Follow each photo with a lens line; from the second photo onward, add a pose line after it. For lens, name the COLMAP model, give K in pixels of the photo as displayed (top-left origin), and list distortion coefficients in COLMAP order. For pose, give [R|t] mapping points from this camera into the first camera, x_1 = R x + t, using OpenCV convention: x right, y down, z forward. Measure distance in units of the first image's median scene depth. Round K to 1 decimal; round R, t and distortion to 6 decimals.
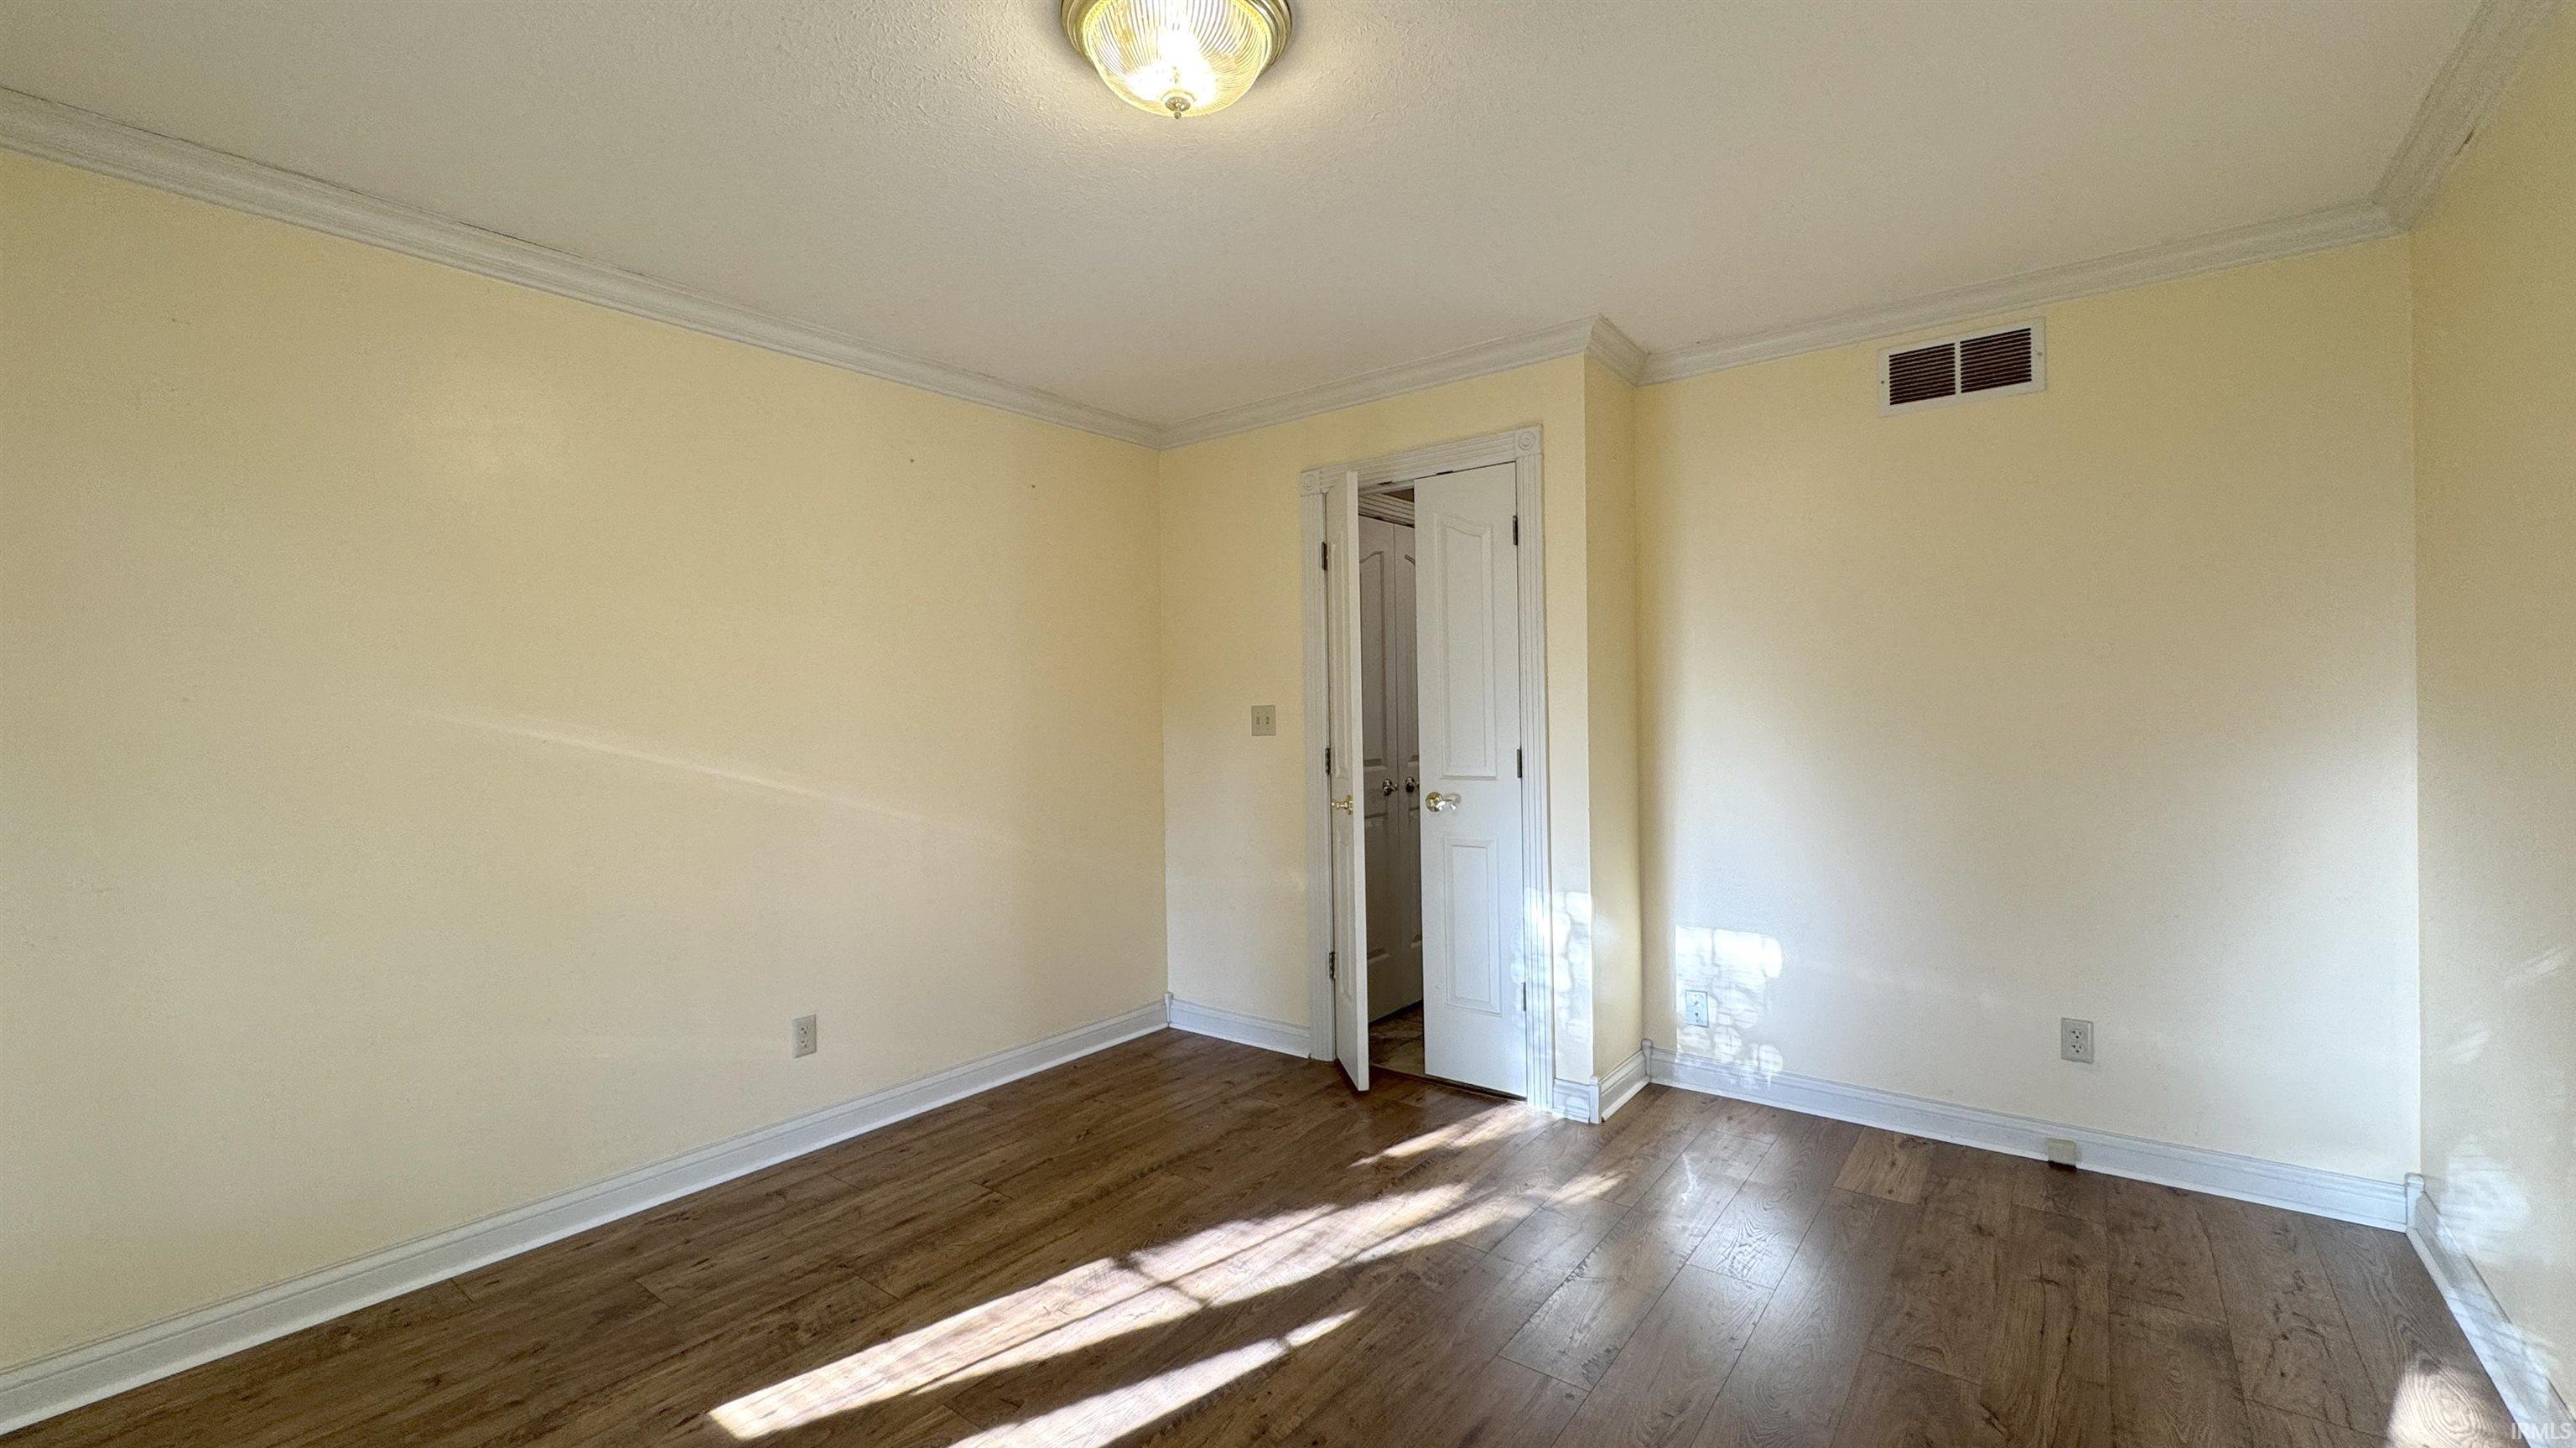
lens RADIAL K [[1035.1, 0, 1279.7], [0, 1035.1, 702.5], [0, 0, 1]] dist [-0.000320, -0.000880]
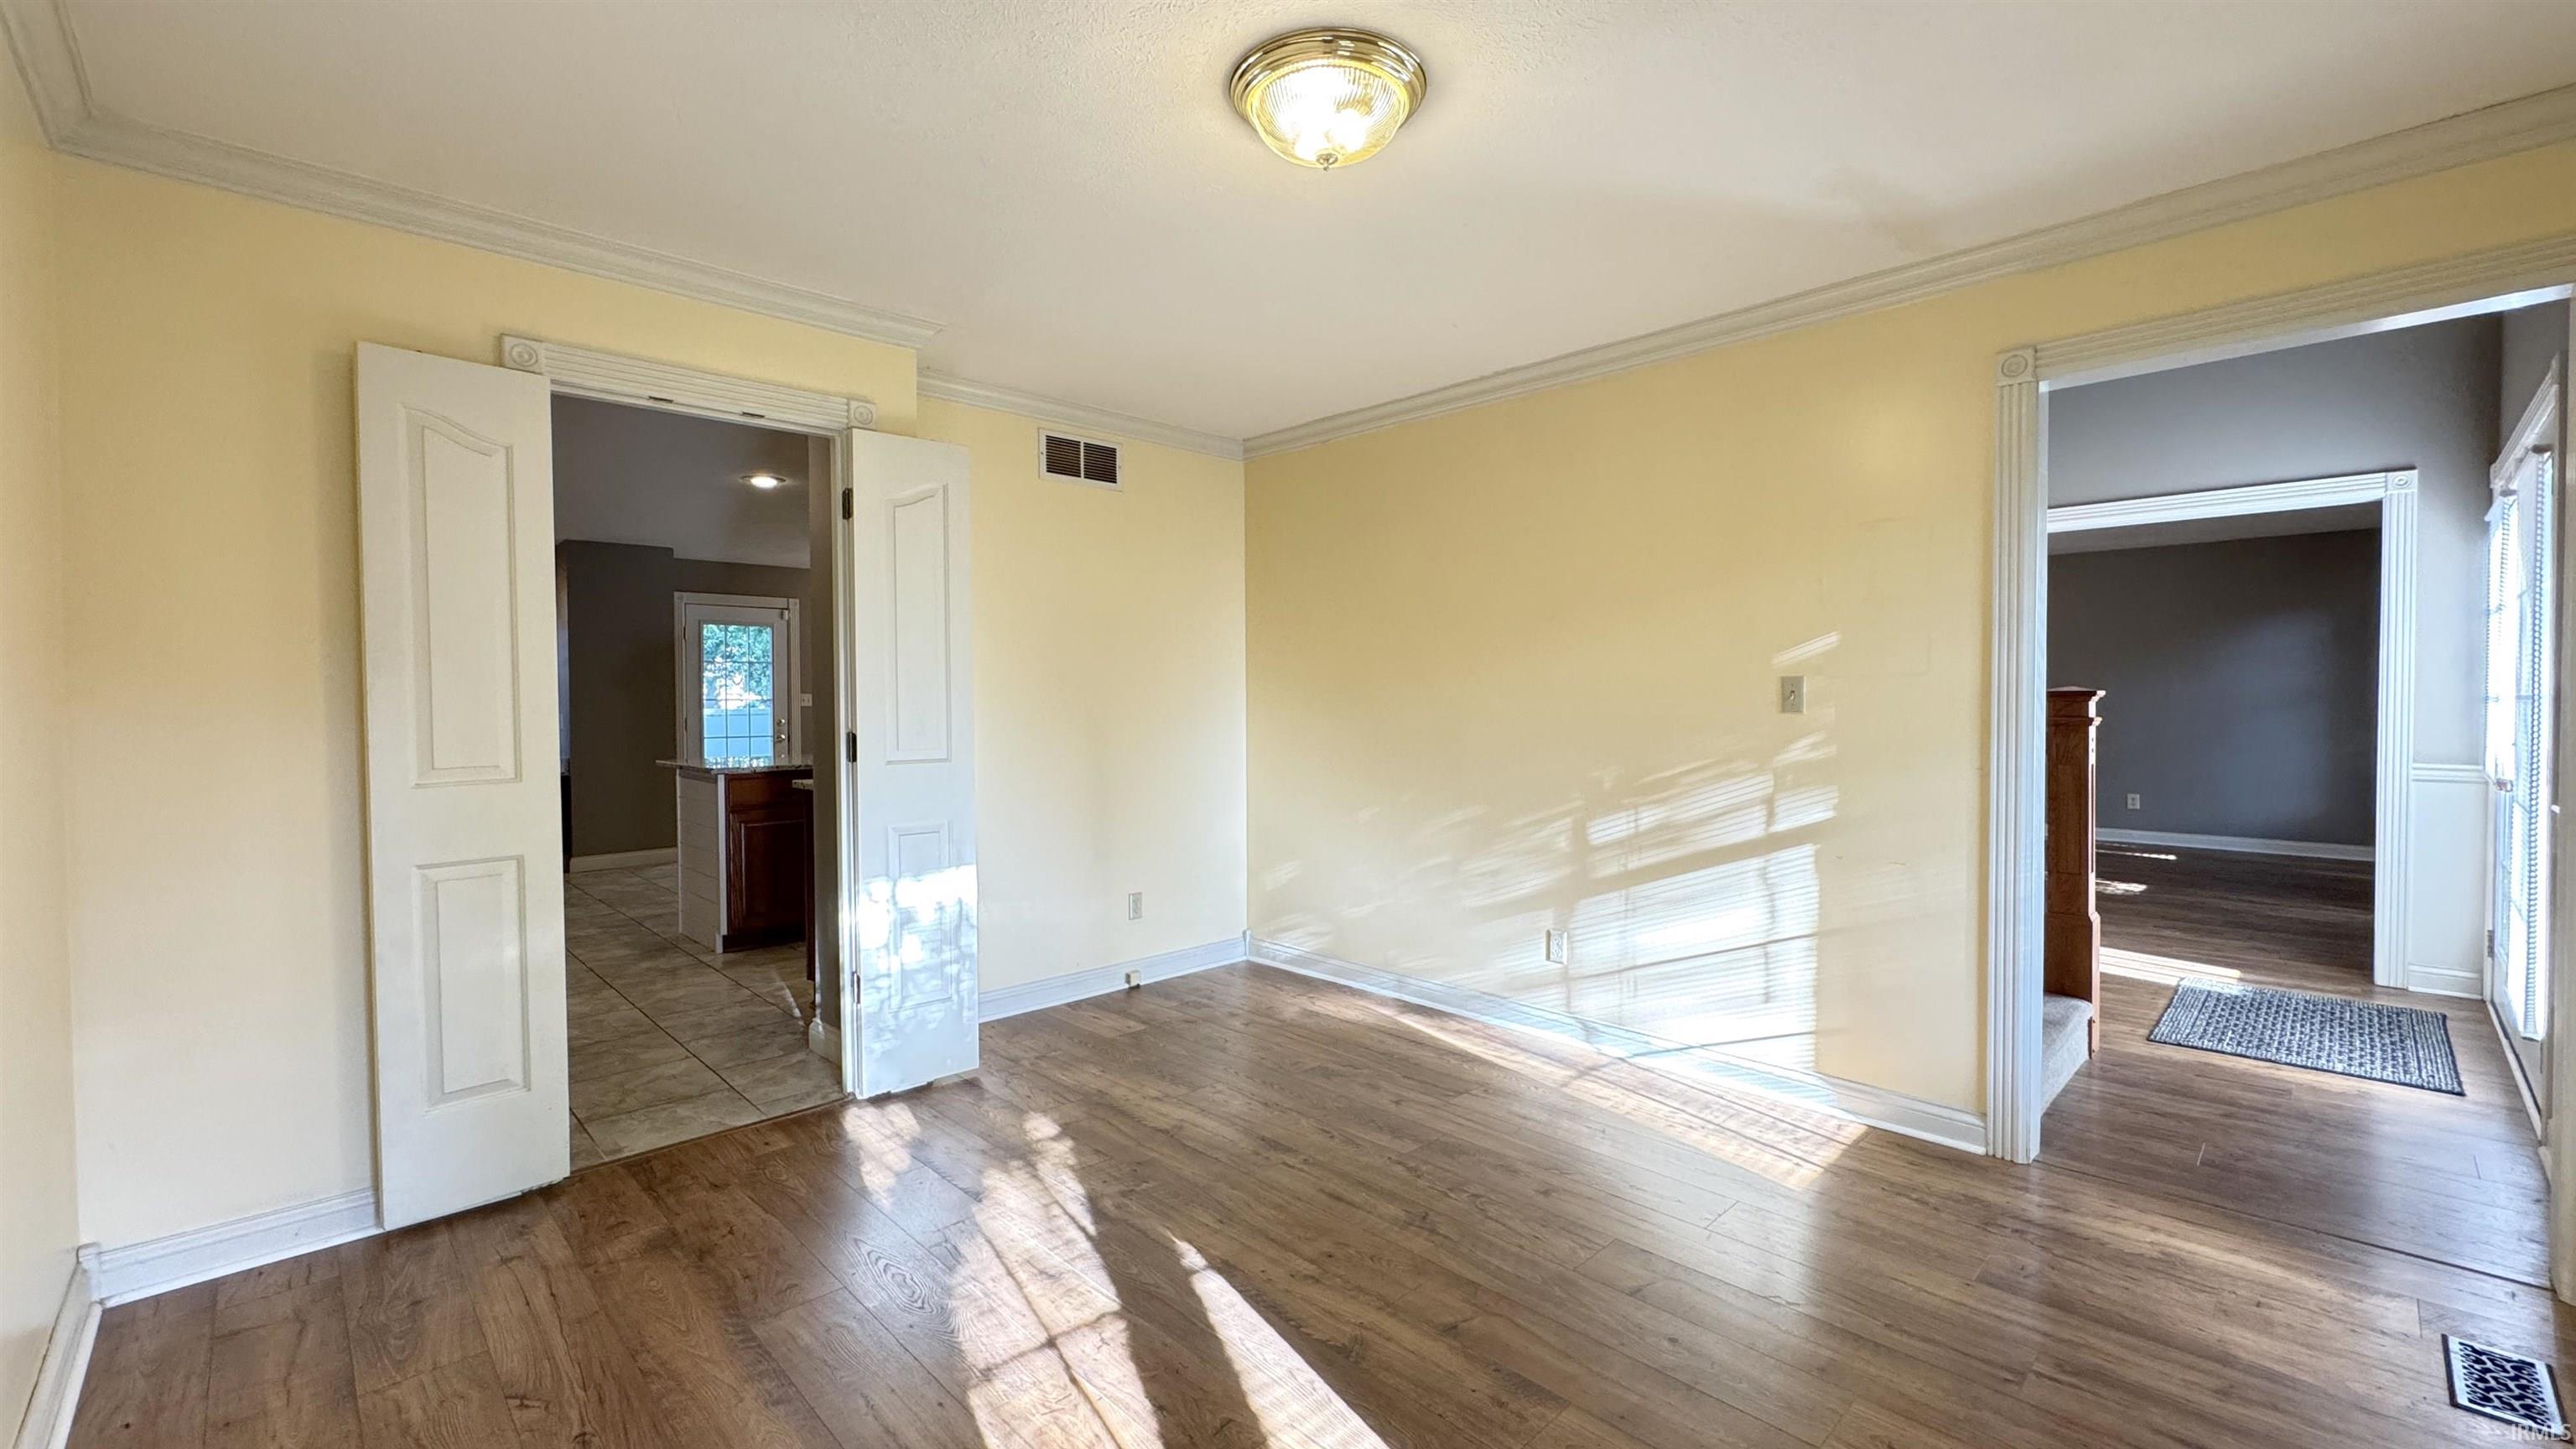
lens RADIAL K [[1035.2, 0, 1278.0], [0, 1035.2, 735.8], [0, 0, 1]] dist [-0.000320, -0.000880]
pose [[0.150431, -0.022721, 0.988359, -0.723238], [-0.014311, 0.999581, 0.025157, 0.017591], [-0.988517, -0.017929, 0.150043, 0.510412]]
